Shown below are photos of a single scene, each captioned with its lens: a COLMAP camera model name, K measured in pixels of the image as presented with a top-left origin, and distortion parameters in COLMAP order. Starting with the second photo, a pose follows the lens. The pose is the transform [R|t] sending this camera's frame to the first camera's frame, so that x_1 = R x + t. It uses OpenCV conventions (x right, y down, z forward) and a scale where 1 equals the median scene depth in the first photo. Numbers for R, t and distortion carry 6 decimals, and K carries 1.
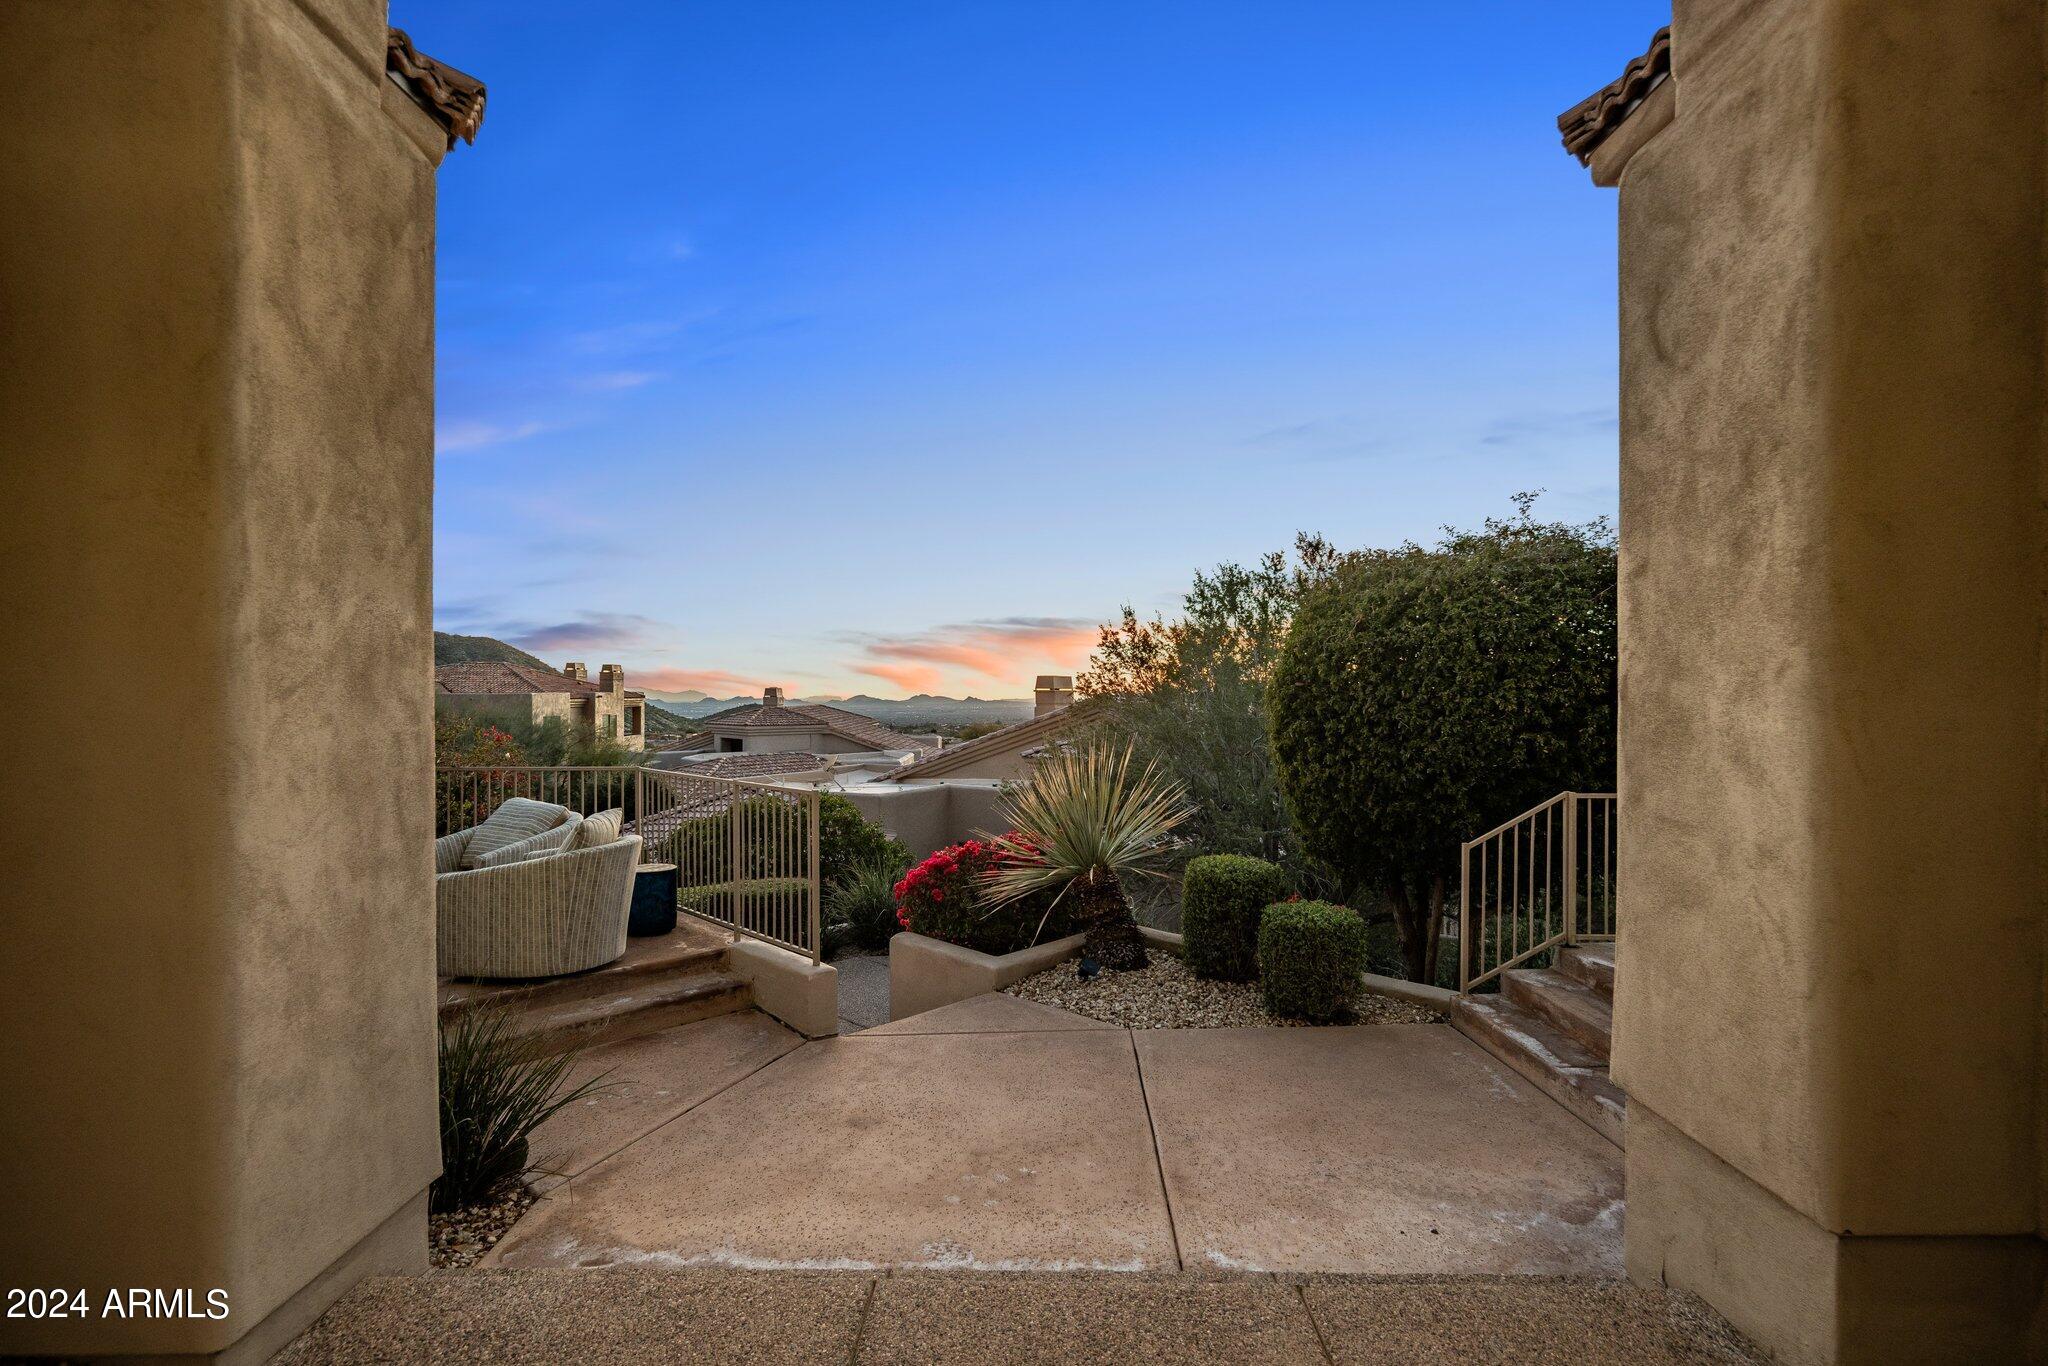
lens RADIAL K [[991.5, 0, 1040.1], [0, 991.5, 698.0], [0, 0, 1]] dist [0.002282, -0.002359]
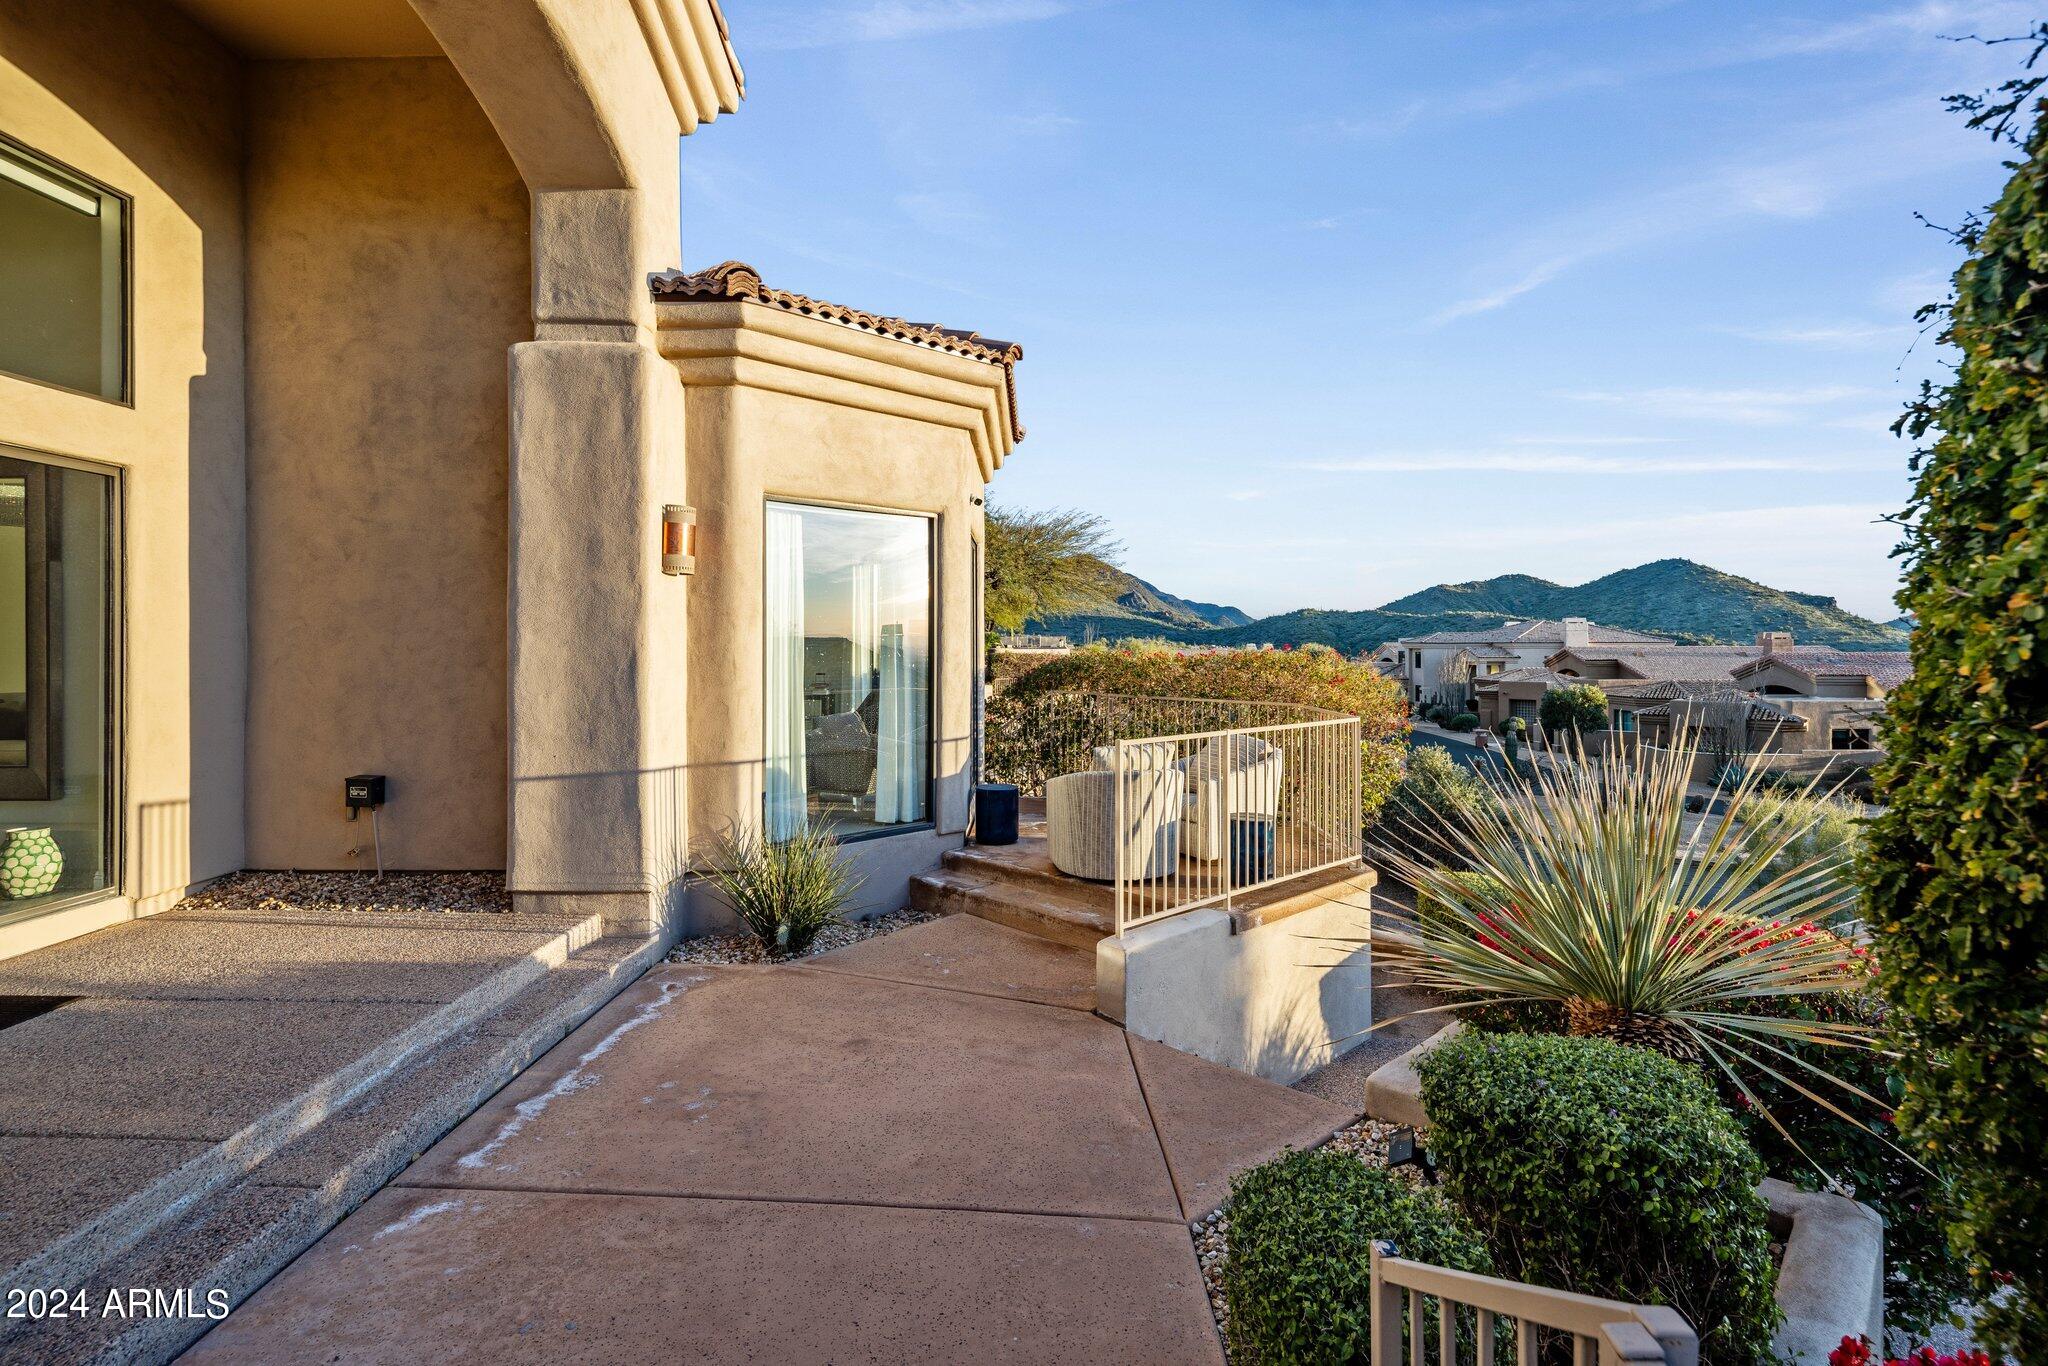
lens RADIAL K [[991.5, 0, 1029.3], [0, 991.5, 651.6], [0, 0, 1]] dist [0.002282, -0.002359]
pose [[-0.016018, 0.002493, -0.999869, 0.245589], [-0.007110, 0.999971, 0.002607, 0.004829], [0.999846, 0.007151, -0.015999, 0.345962]]
